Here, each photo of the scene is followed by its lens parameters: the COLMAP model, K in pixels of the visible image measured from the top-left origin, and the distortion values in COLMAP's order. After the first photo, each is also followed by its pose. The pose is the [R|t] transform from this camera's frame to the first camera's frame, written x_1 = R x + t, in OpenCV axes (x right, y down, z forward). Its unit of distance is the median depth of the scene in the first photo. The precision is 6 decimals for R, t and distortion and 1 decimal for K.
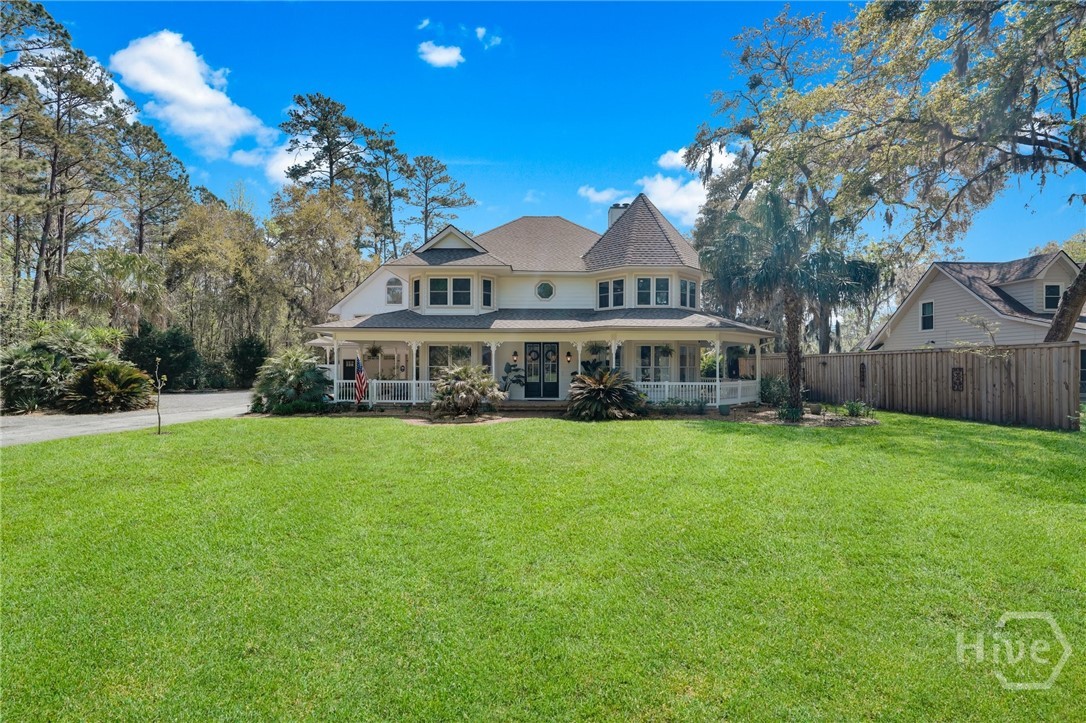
lens RADIAL K [[495.2, 0, 551.4], [0, 495.2, 361.3], [0, 0, 1]] dist [-0.011853, 0.005159]
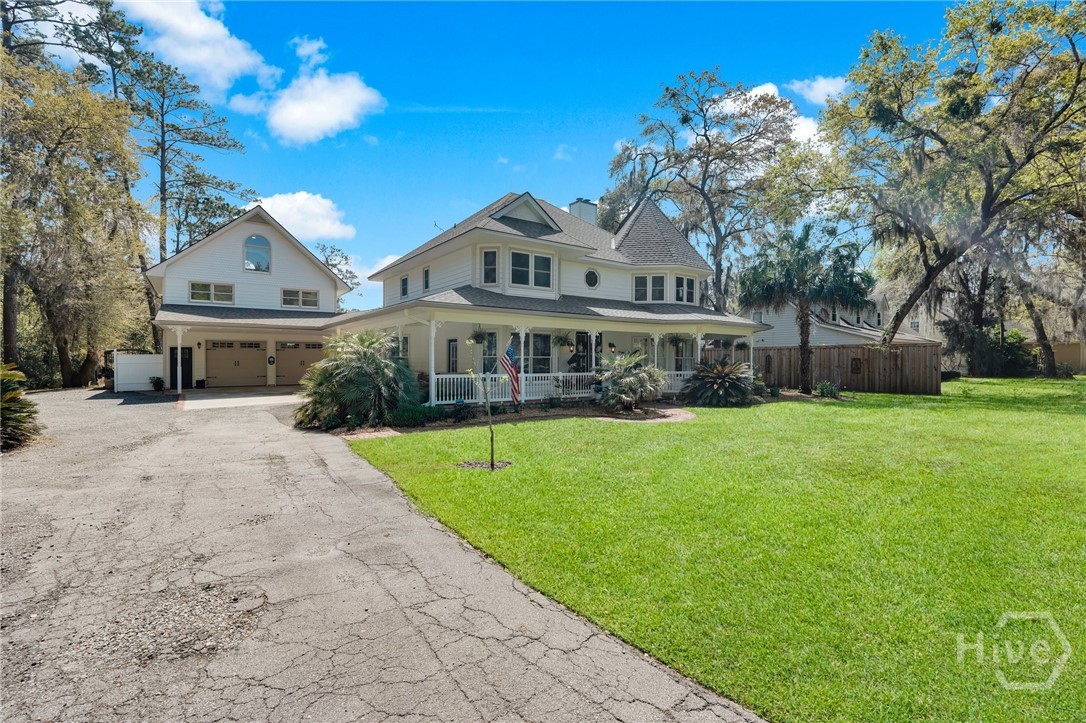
lens RADIAL K [[495.2, 0, 548.5], [0, 495.2, 366.4], [0, 0, 1]] dist [-0.011853, 0.005159]
pose [[0.809160, -0.008731, 0.587524, -0.689714], [-0.005142, 0.999746, 0.021939, 0.007790], [-0.587566, -0.020773, 0.808910, 0.279981]]
